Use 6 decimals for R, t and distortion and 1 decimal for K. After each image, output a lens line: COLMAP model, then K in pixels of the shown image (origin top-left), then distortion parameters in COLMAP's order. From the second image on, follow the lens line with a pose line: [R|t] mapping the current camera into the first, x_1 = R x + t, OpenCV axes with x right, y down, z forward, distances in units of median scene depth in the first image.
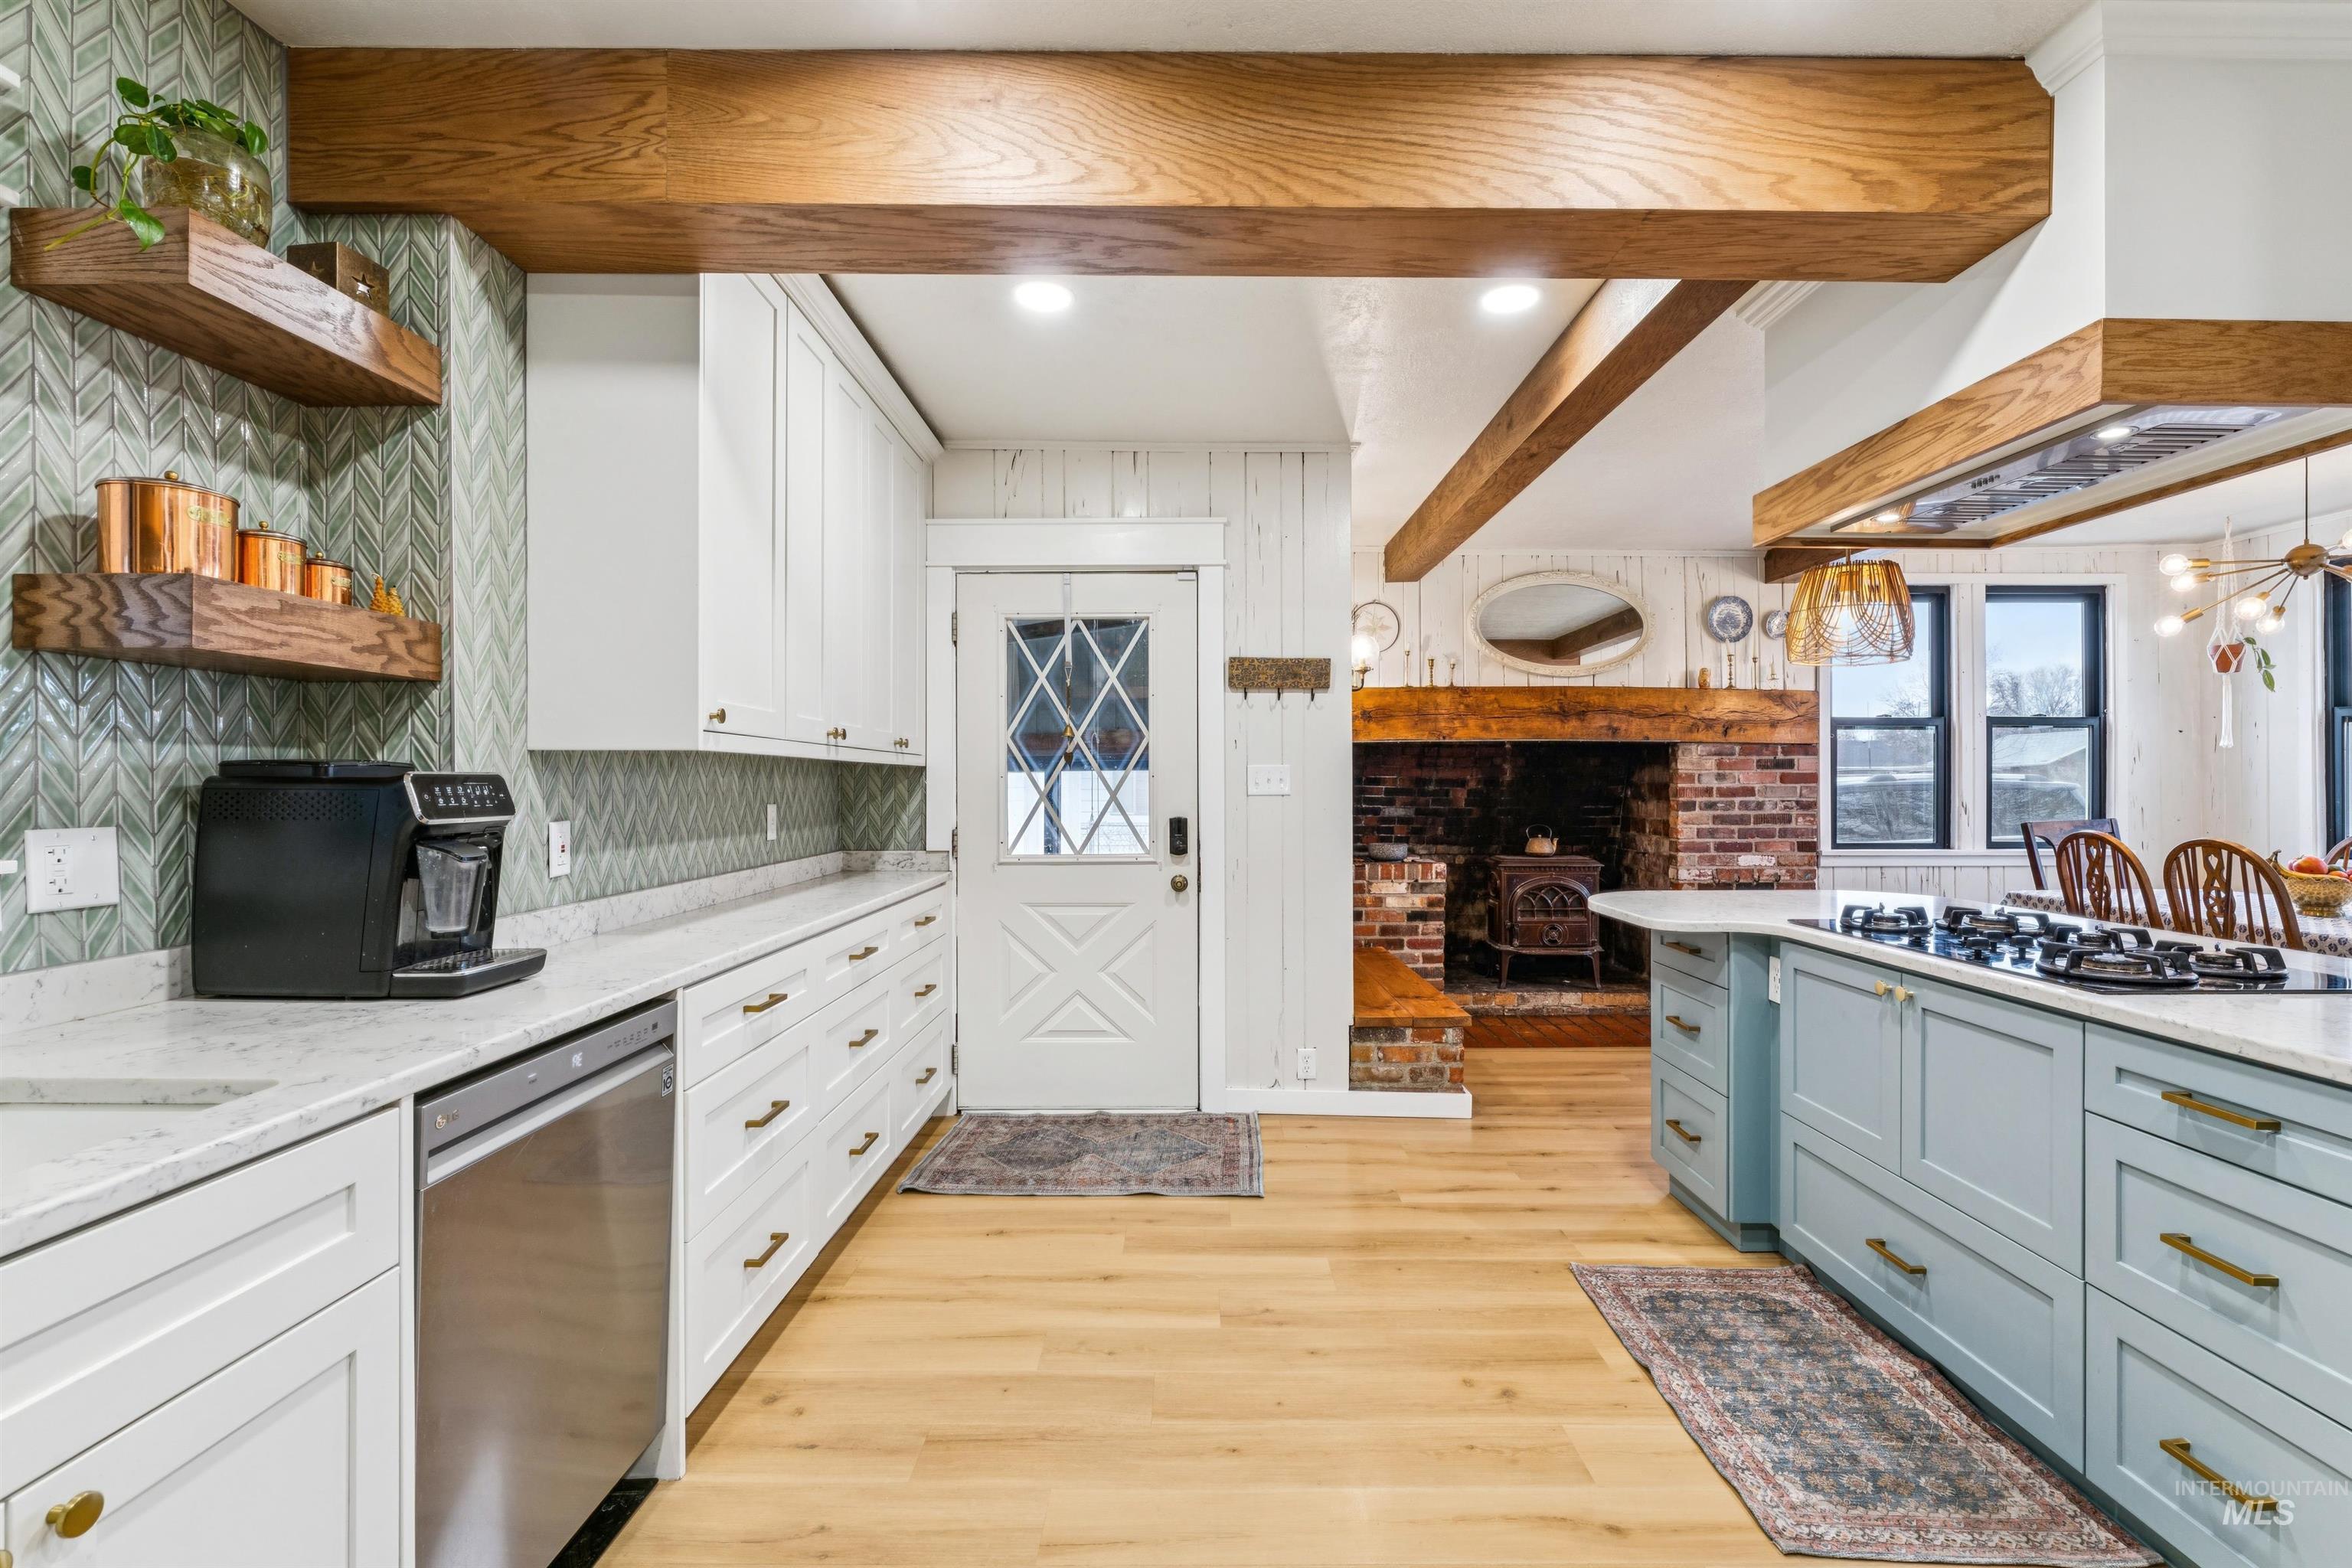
lens RADIAL K [[1044.9, 0, 1210.3], [0, 1044.9, 786.4], [0, 0, 1]] dist [-0.000271, 0.000036]
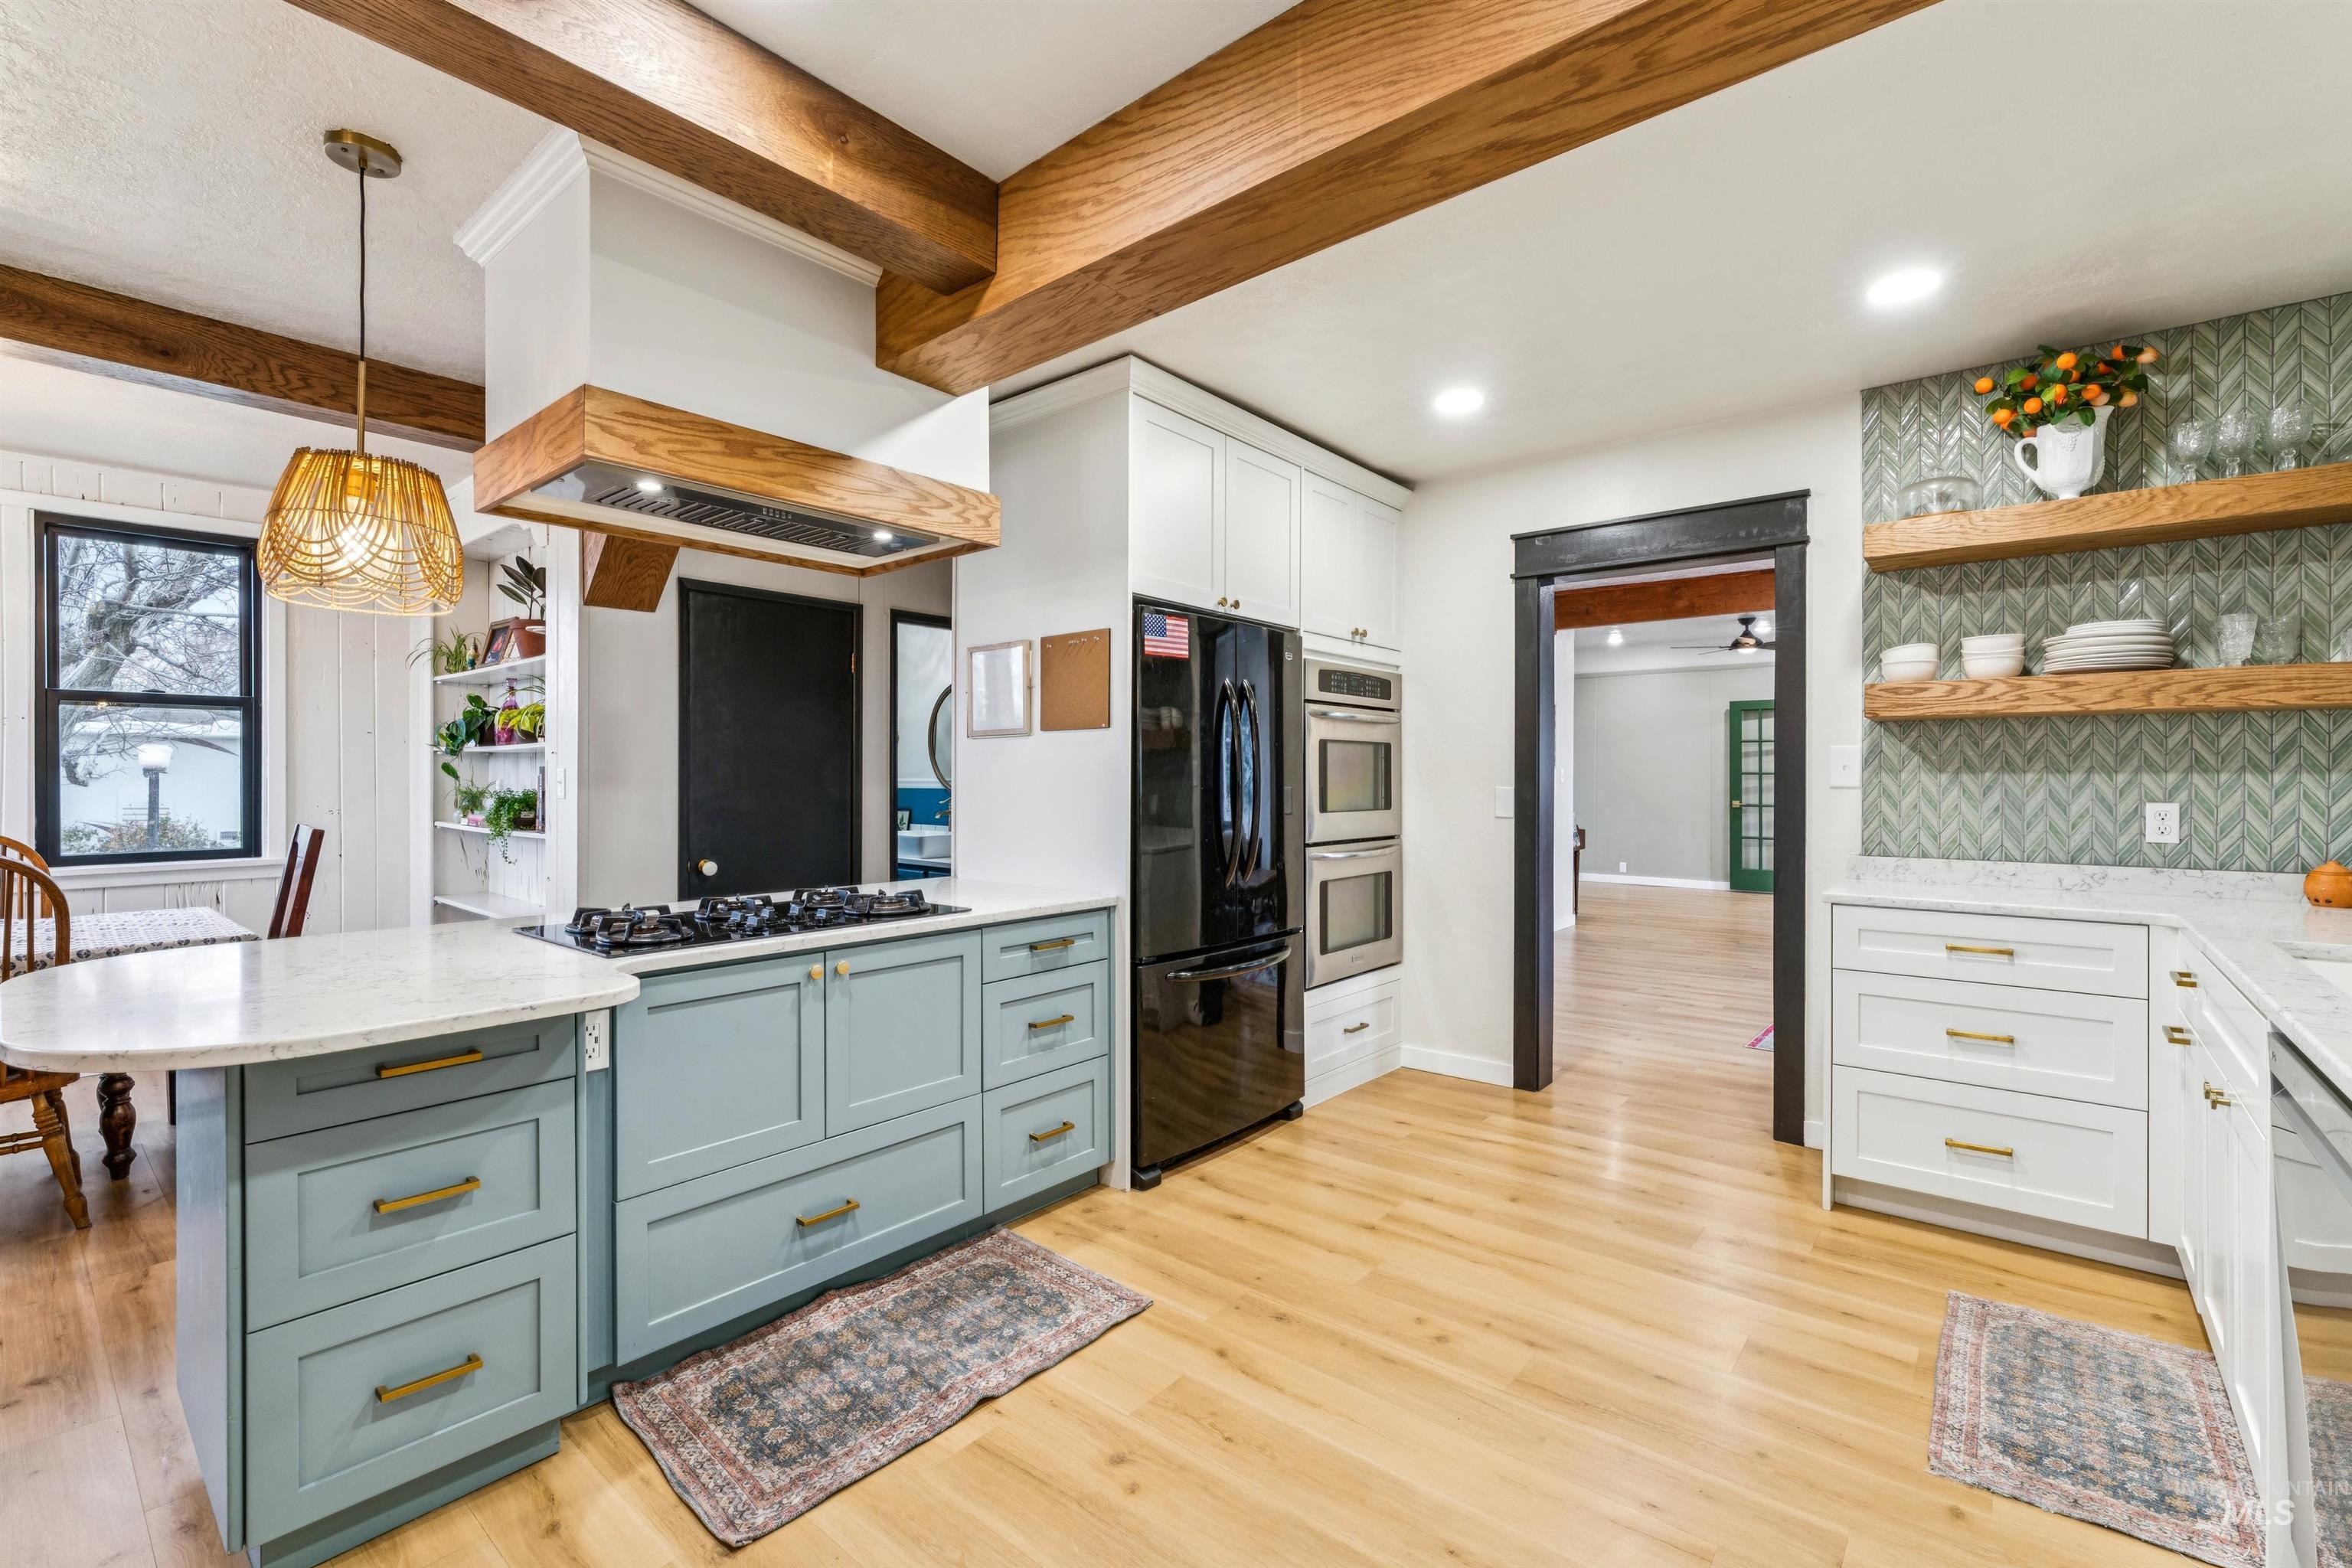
lens RADIAL K [[1009.3, 0, 1164.2], [0, 1009.3, 779.7], [0, 0, 1]] dist [0.000763, 0.000089]
pose [[-0.751521, 0.005248, 0.659689, -0.302210], [0.006947, 0.999976, -0.000041, 0.000151], [-0.659673, 0.004552, -0.751539, 1.543994]]
